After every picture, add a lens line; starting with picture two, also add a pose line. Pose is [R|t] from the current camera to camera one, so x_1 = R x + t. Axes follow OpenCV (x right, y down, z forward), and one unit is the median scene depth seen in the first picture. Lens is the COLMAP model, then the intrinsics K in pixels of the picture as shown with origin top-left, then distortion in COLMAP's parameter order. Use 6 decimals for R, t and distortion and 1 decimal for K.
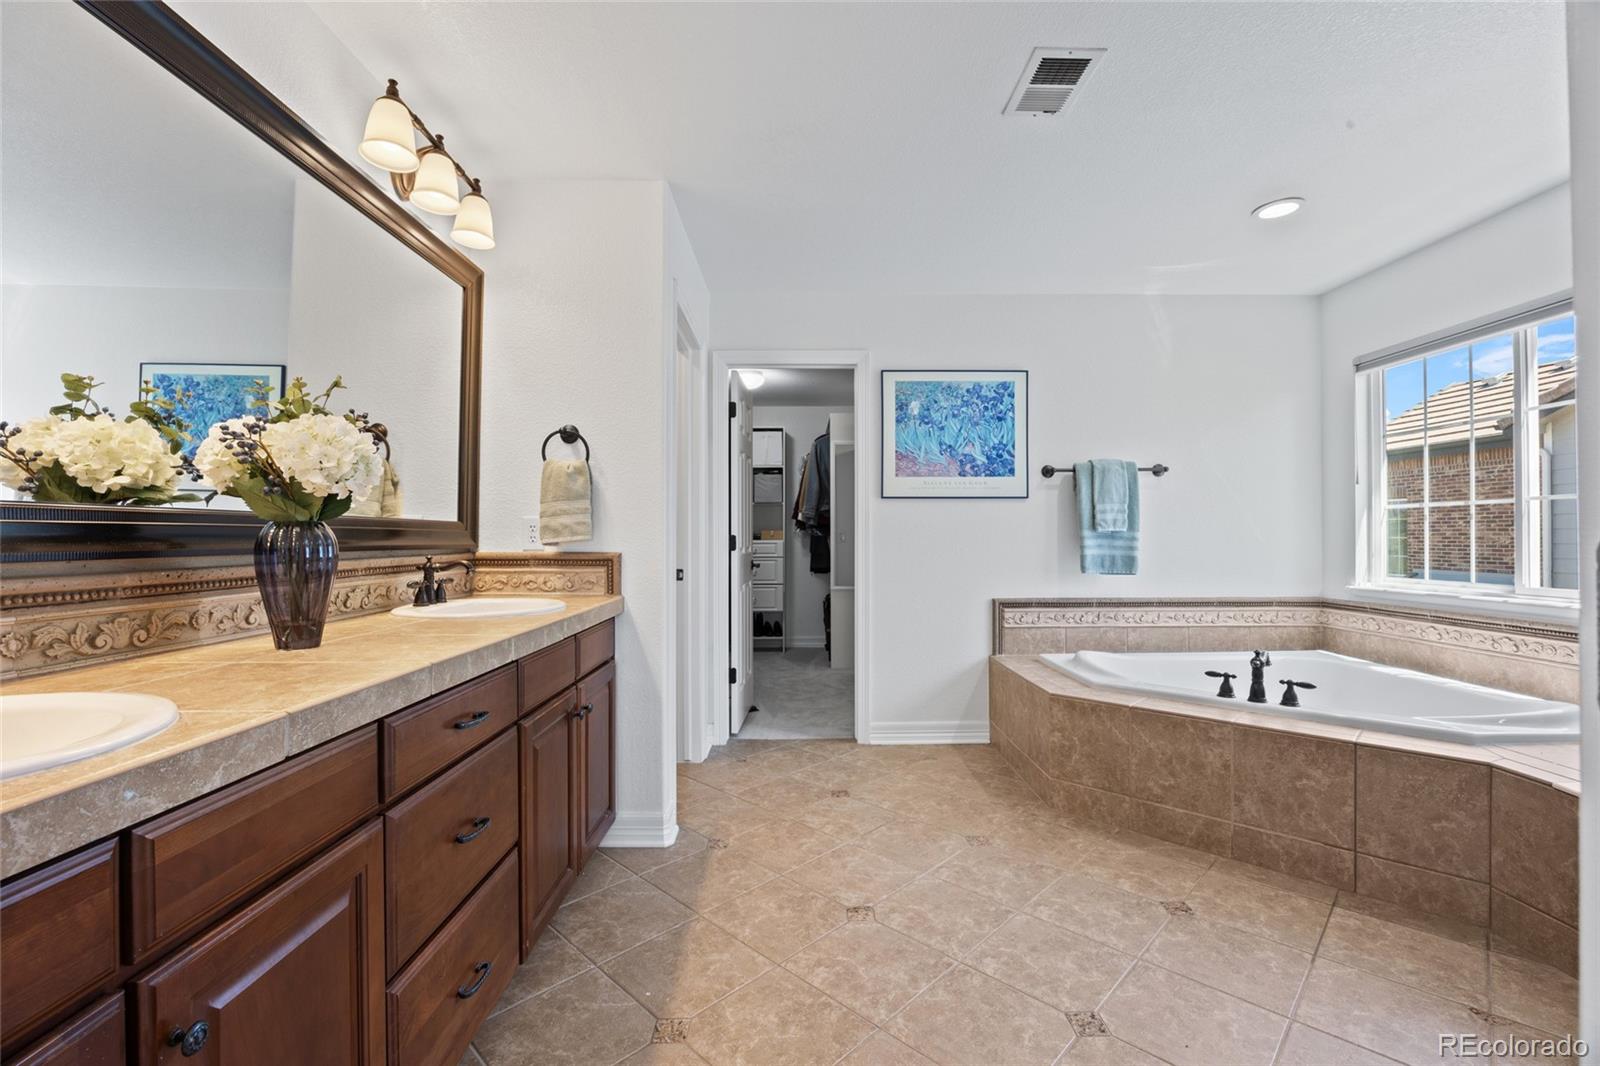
lens RADIAL K [[691.9, 0, 799.2], [0, 691.9, 530.1], [0, 0, 1]] dist [-0.015996, -0.000380]
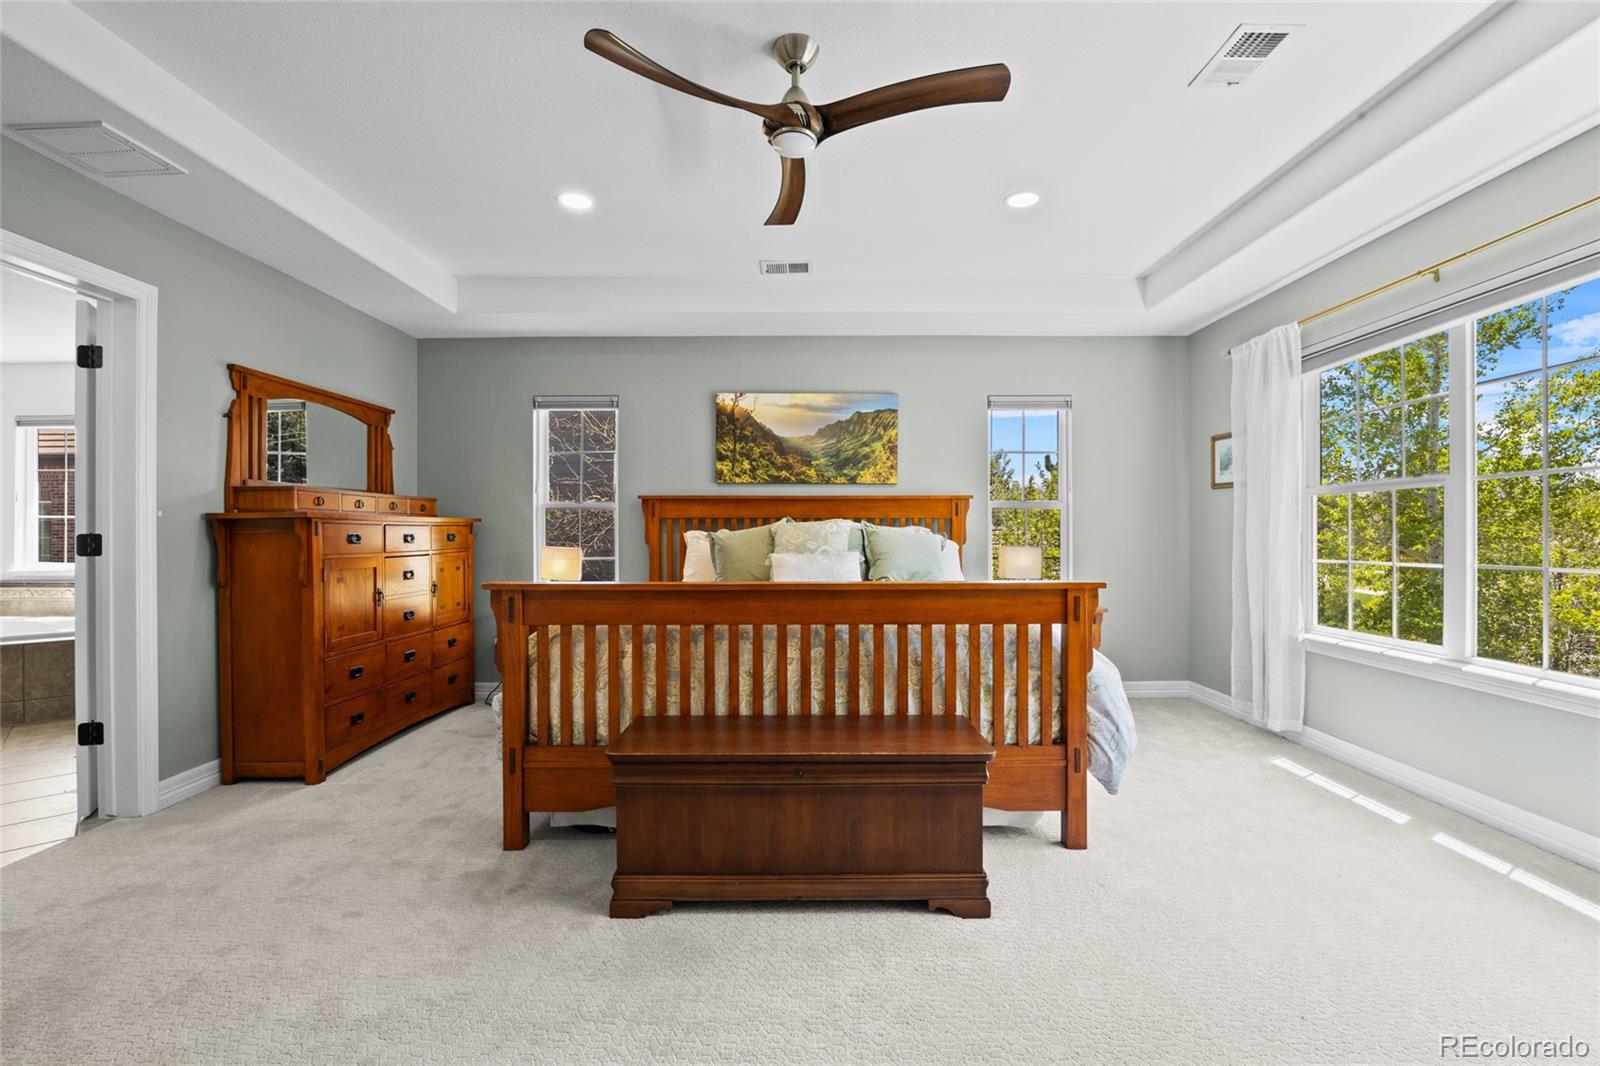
lens RADIAL K [[691.9, 0, 797.8], [0, 691.9, 535.2], [0, 0, 1]] dist [-0.015996, -0.000380]
pose [[0.009128, 0.002889, 0.999954, -0.682482], [-0.007567, 0.999967, -0.002820, -0.002602], [-0.999930, -0.007541, 0.009149, -0.761080]]
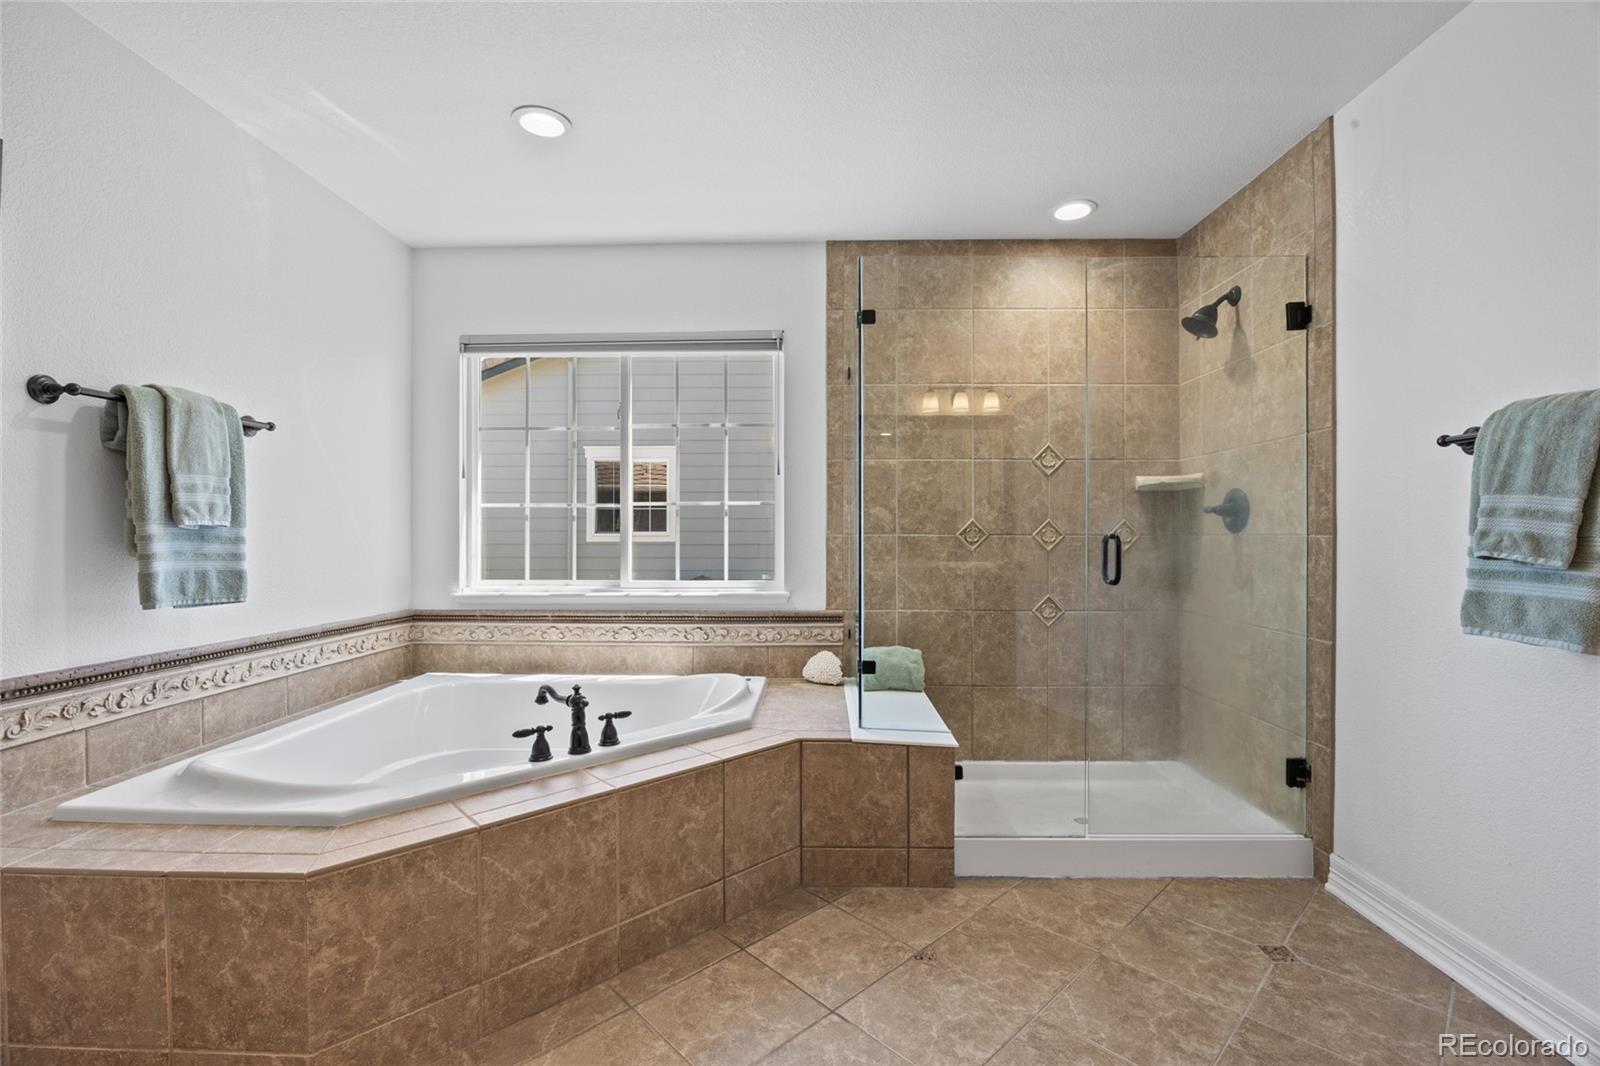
lens RADIAL K [[691.9, 0, 809.4], [0, 691.9, 537.7], [0, 0, 1]] dist [-0.015996, -0.000380]
pose [[0.023102, 0.000015, 0.999733, -0.073024], [-0.011129, 0.999938, 0.000242, 0.005772], [-0.999671, -0.011131, 0.023101, 0.557449]]
